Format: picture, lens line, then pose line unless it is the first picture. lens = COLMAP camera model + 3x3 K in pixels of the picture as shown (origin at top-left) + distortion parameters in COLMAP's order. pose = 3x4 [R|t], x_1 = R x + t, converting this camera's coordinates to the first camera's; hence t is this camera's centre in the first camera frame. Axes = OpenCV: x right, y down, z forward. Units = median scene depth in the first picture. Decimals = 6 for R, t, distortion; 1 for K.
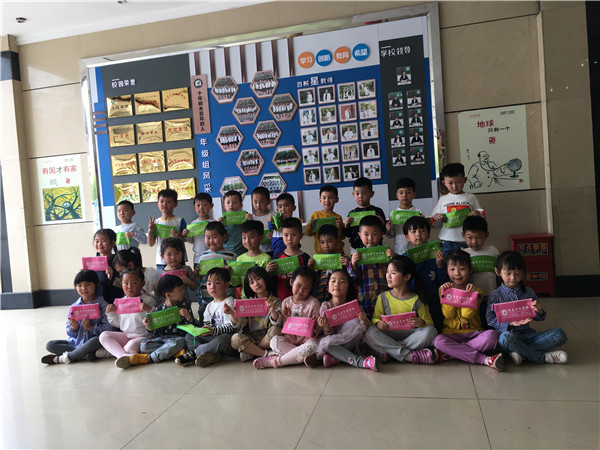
lens RADIAL K [[514.3, 0, 300.0], [0, 514.3, 225.0], [0, 0, 1]] dist [0.080905, -0.106321]
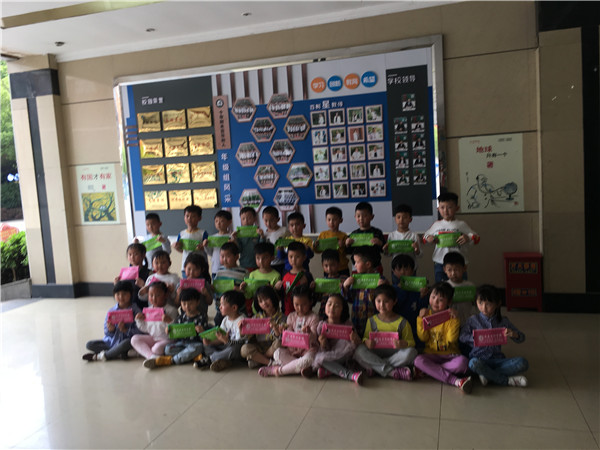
lens RADIAL K [[521.8, 0, 301.6], [0, 521.8, 226.4], [0, 0, 1]] dist [0.055001, -0.011669]
pose [[0.997898, 0.022216, -0.060869, 0.050553], [-0.017995, 0.997452, 0.069033, -0.102118], [0.062248, -0.067793, 0.995756, -0.106689]]
